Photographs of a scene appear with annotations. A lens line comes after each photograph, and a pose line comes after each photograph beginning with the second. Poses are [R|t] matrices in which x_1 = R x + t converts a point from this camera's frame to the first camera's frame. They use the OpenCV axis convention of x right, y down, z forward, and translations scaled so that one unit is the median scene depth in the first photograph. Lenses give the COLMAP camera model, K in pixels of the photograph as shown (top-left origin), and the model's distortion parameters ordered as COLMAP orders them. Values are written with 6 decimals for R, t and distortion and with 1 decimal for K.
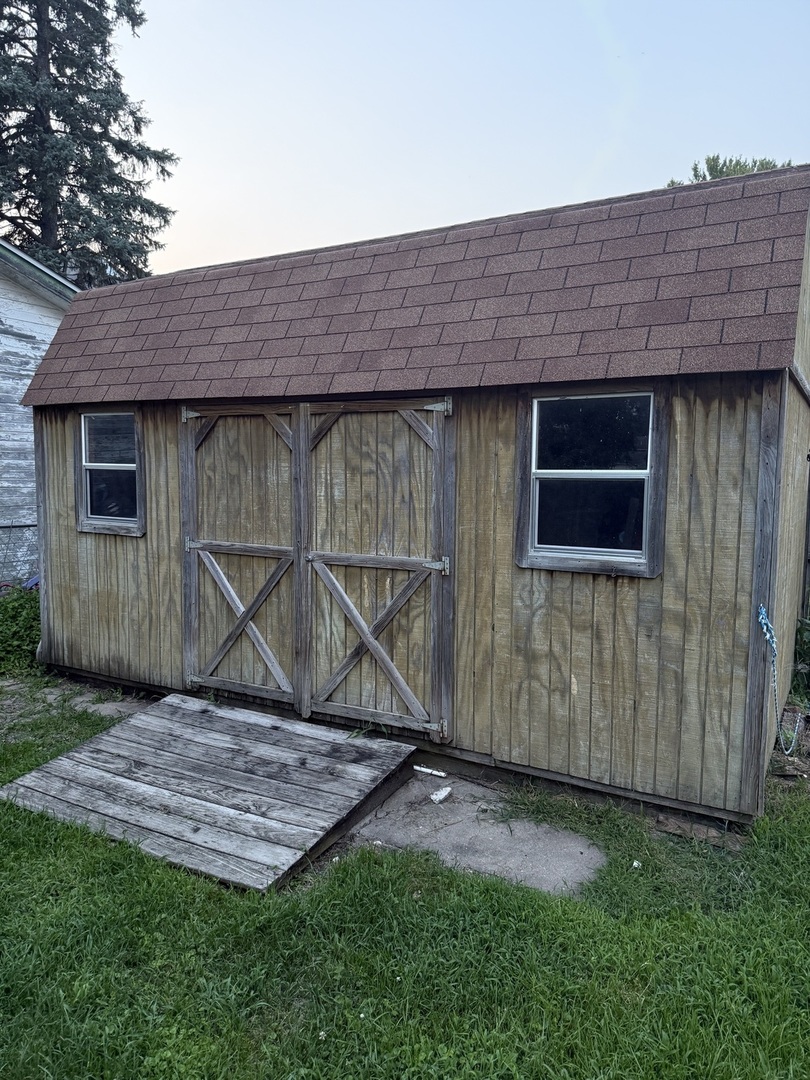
lens RADIAL K [[763.4, 0, 405.0], [0, 763.4, 540.0], [0, 0, 1]] dist [0.106404, -0.195597]
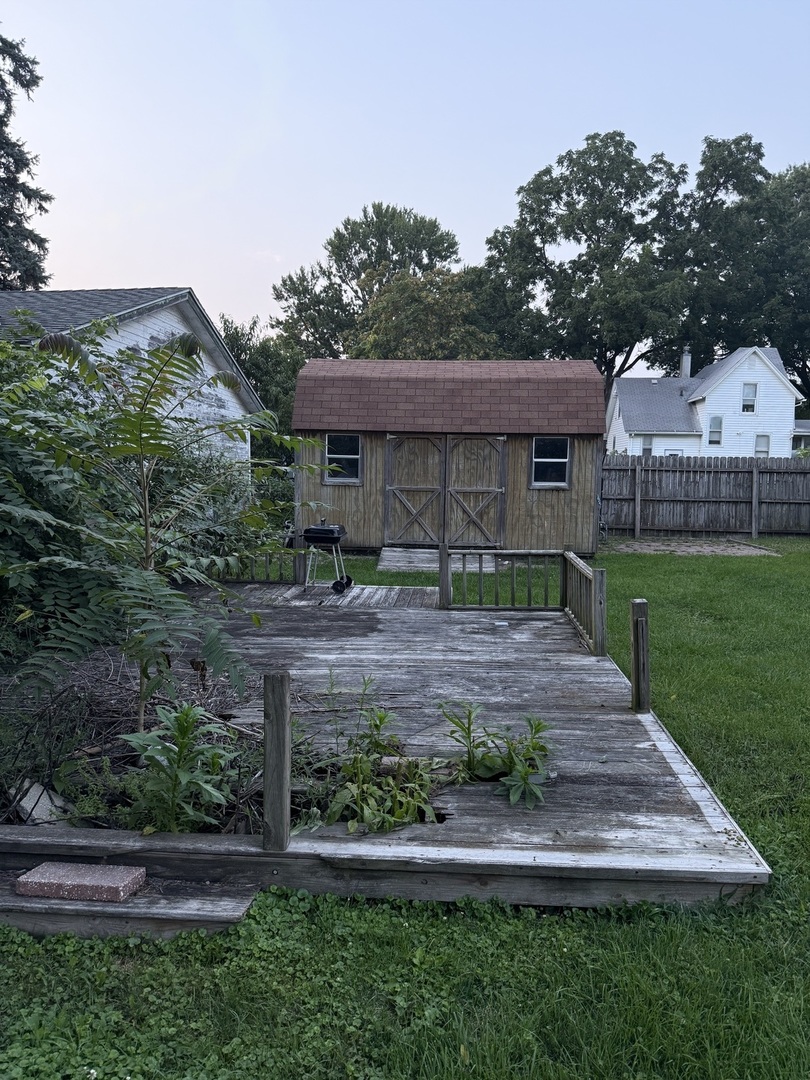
lens RADIAL K [[763.4, 0, 405.0], [0, 763.4, 540.0], [0, 0, 1]] dist [0.106404, -0.195597]
pose [[0.889616, -0.046373, 0.454350, -1.610855], [0.035804, 0.998851, 0.031842, 0.115560], [-0.455304, -0.012060, 0.890254, -1.474408]]
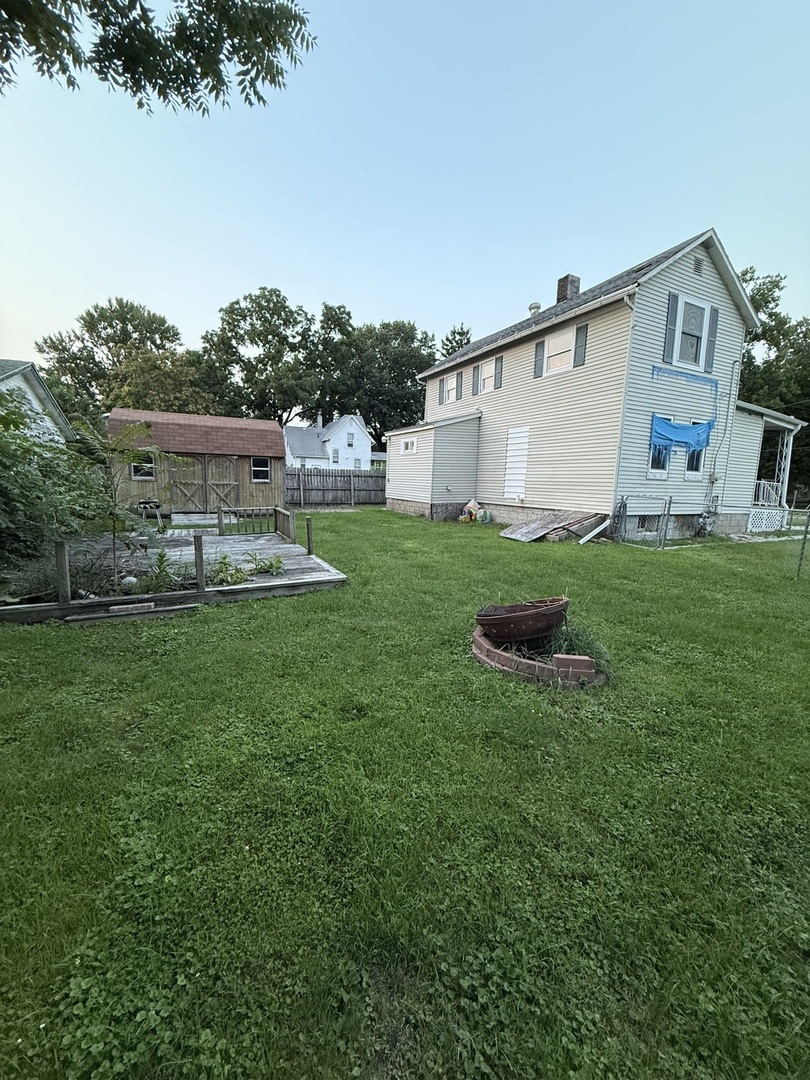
lens RADIAL K [[432.2, 0, 405.0], [0, 432.2, 540.0], [0, 0, 1]] dist [-0.000495, 0.000012]
pose [[0.534060, -0.122912, 0.836464, -2.089969], [0.053288, 0.992302, 0.111788, 0.161916], [-0.843766, -0.015128, 0.536498, -1.927199]]
